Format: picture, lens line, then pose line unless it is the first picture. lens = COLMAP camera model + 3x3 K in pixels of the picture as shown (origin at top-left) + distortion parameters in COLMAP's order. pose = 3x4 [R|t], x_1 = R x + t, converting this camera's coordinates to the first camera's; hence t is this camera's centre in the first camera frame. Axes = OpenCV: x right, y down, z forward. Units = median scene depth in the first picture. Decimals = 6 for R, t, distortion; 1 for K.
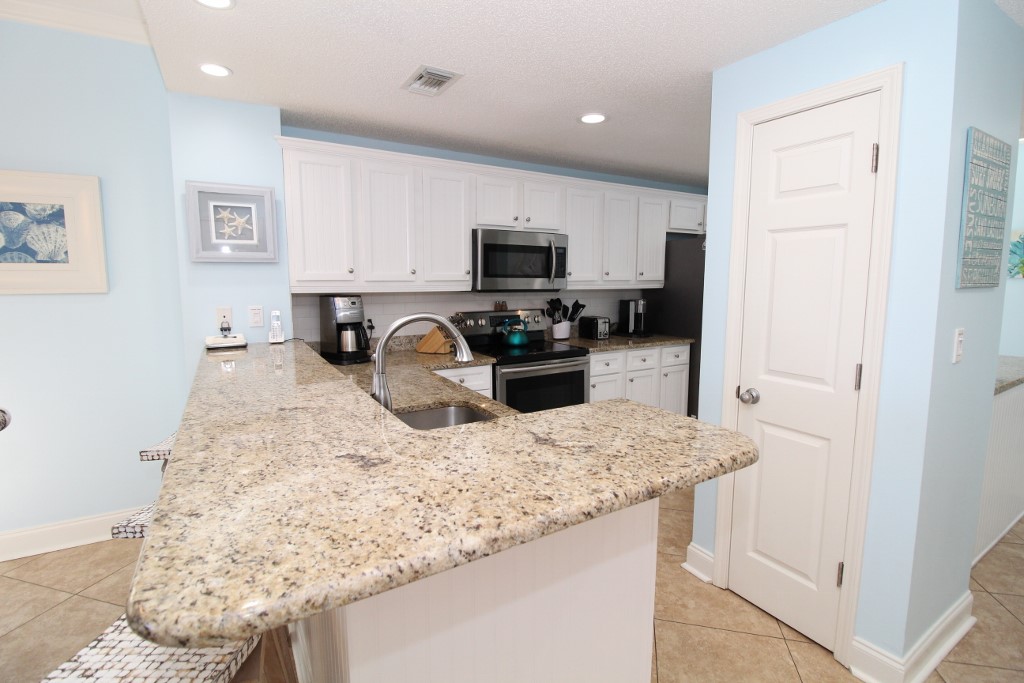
lens RADIAL K [[475.6, 0, 511.4], [0, 475.6, 329.2], [0, 0, 1]] dist [0.000228, -0.011625]
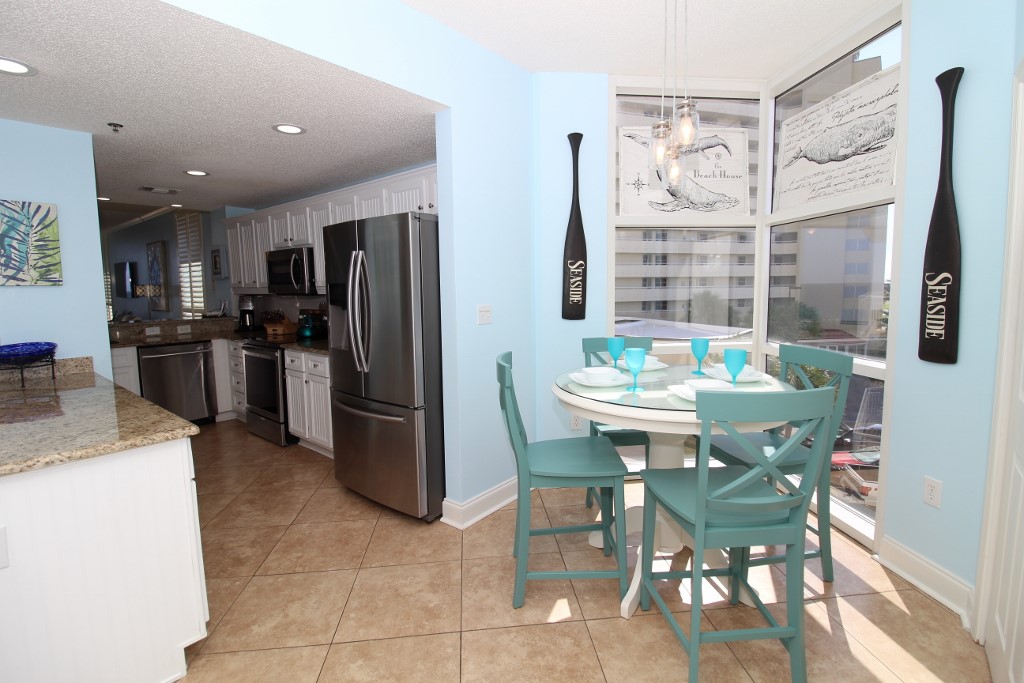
lens RADIAL K [[474.1, 0, 517.2], [0, 474.1, 330.4], [0, 0, 1]] dist [0.000429, -0.012998]
pose [[0.334178, 0.087106, -0.938476, 1.748054], [-0.084000, 0.994510, 0.062396, -0.137681], [0.938759, 0.057981, 0.339660, 1.367776]]
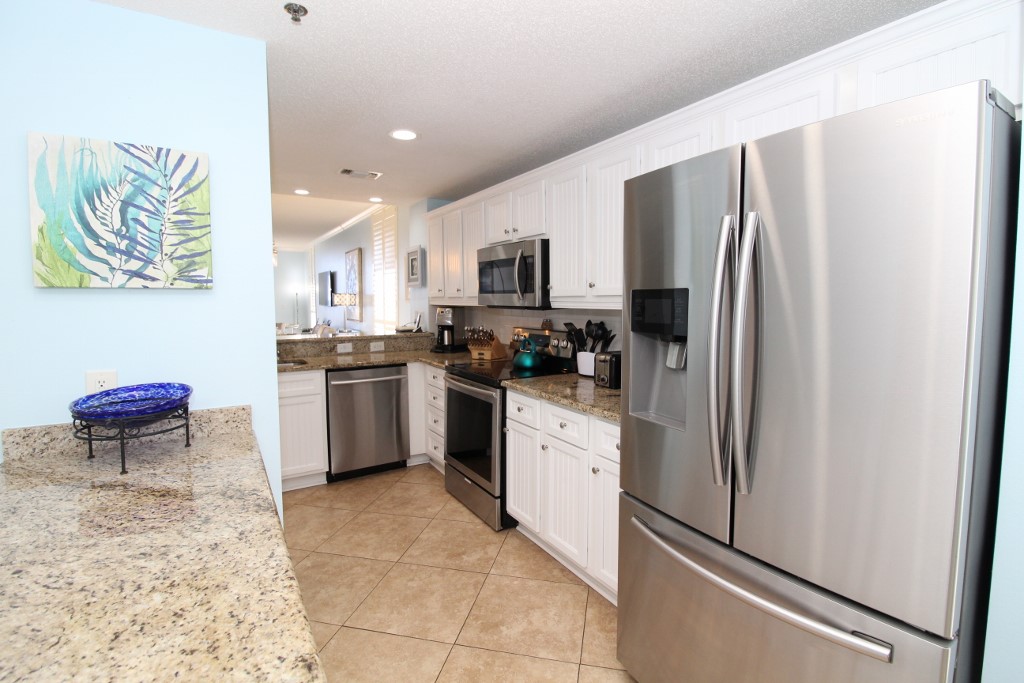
lens RADIAL K [[474.1, 0, 517.2], [0, 474.1, 330.4], [0, 0, 1]] dist [0.000429, -0.012998]
pose [[0.021315, 0.067941, -0.997462, 1.134870], [-0.101010, 0.992730, 0.065460, -0.116776], [0.994657, 0.099358, 0.028023, 1.181803]]
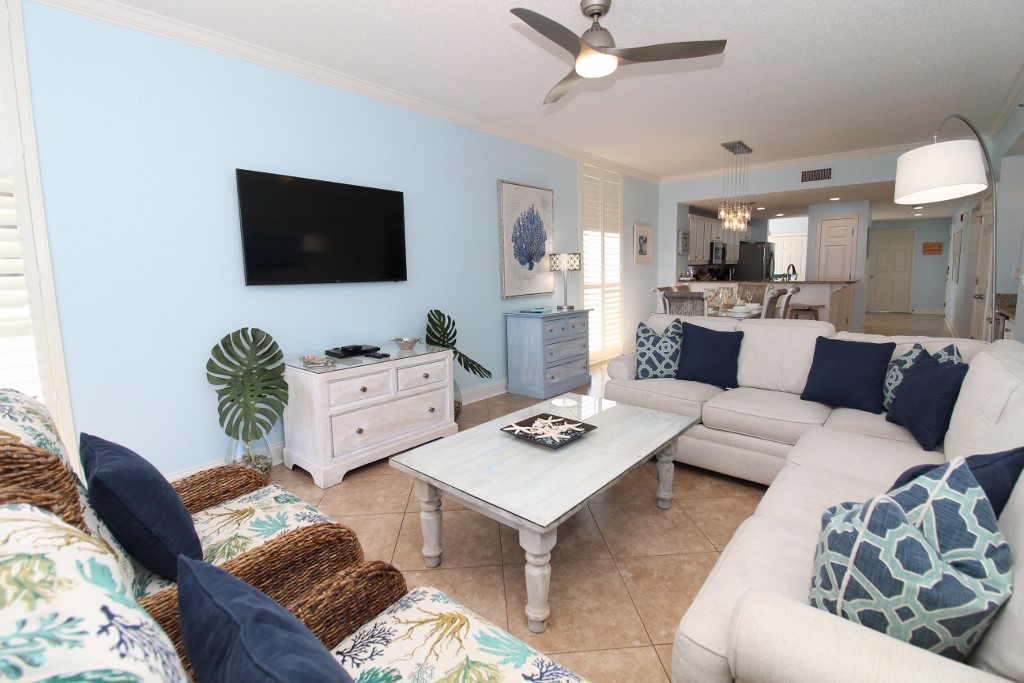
lens RADIAL K [[470.0, 0, 517.7], [0, 470.0, 327.4], [0, 0, 1]] dist [0.001726, -0.011254]
pose [[0.946467, -0.059248, 0.317316, -2.303547], [0.054448, 0.998229, 0.023983, 0.181275], [-0.318175, -0.005422, 0.948017, -1.405140]]
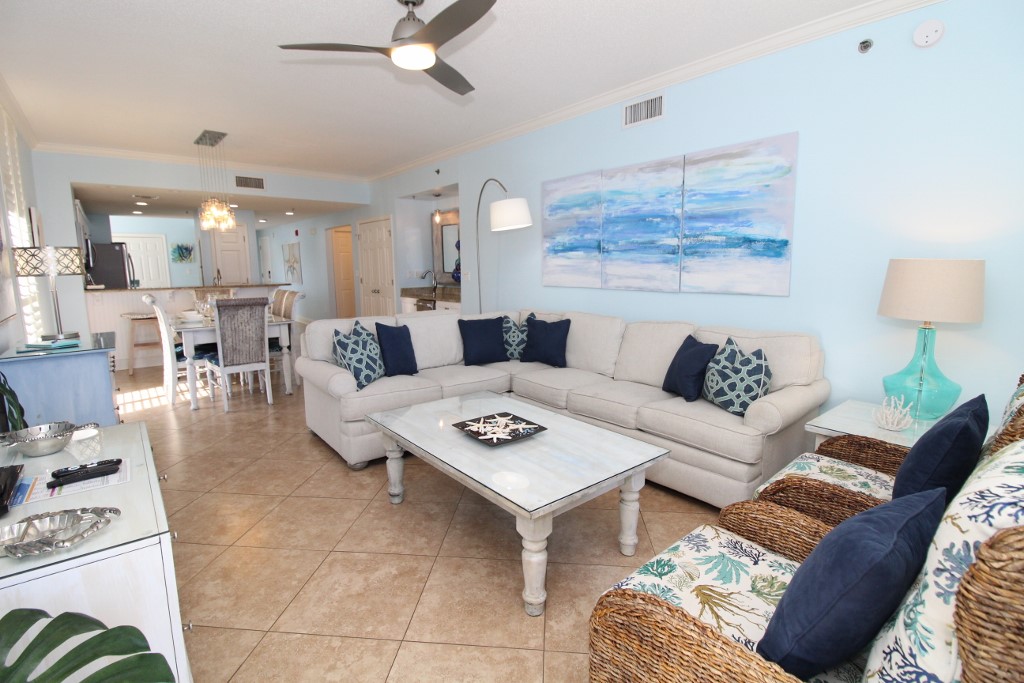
lens RADIAL K [[471.3, 0, 511.4], [0, 471.3, 328.5], [0, 0, 1]] dist [-0.000478, -0.014271]
pose [[-0.152646, -0.133252, 0.979256, -2.778434], [0.110676, 0.982330, 0.150923, 0.089894], [-0.982064, 0.131418, -0.135200, -0.606395]]
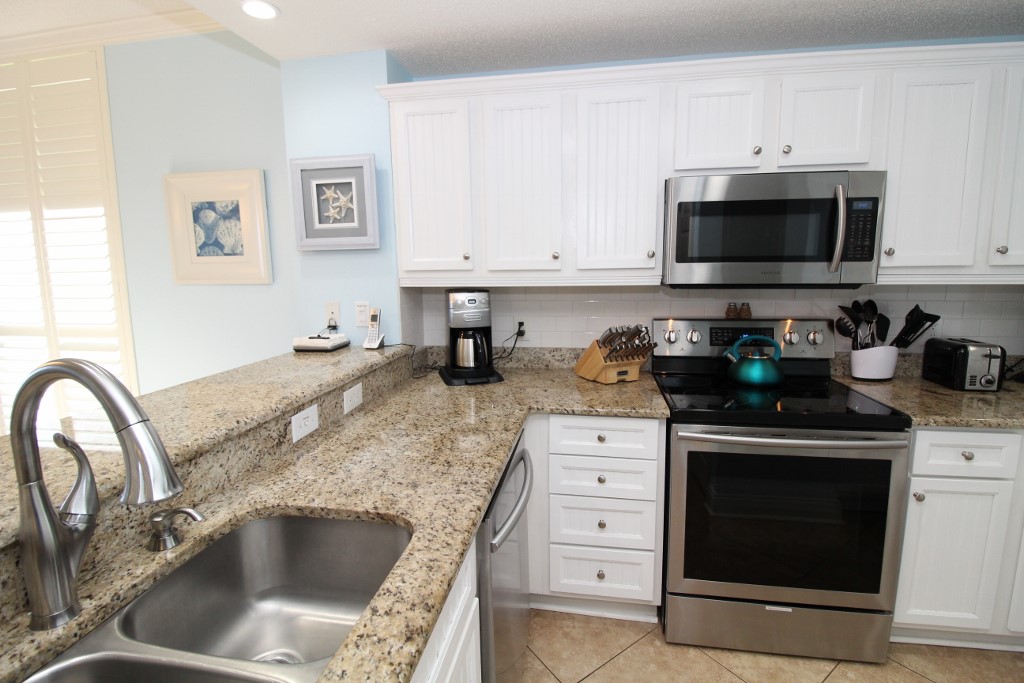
lens RADIAL K [[474.1, 0, 517.2], [0, 474.1, 330.4], [0, 0, 1]] dist [0.000429, -0.012998]
pose [[0.760452, 0.077853, -0.644711, 0.189631], [-0.054835, 0.996940, 0.055707, -0.054118], [0.647075, -0.007010, 0.762394, 0.486529]]
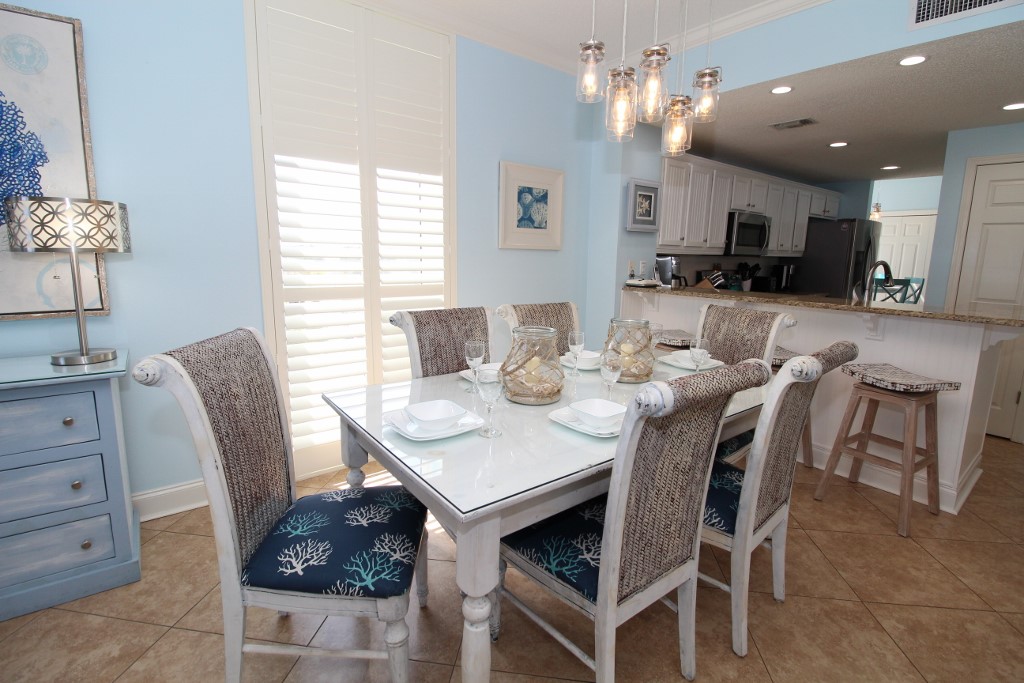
lens RADIAL K [[474.1, 0, 517.2], [0, 474.1, 330.4], [0, 0, 1]] dist [0.000429, -0.012998]
pose [[0.992089, -0.000639, 0.125538, -1.017450], [-0.006754, 0.998267, 0.058452, 0.078079], [-0.125357, -0.058838, 0.990365, -0.416073]]
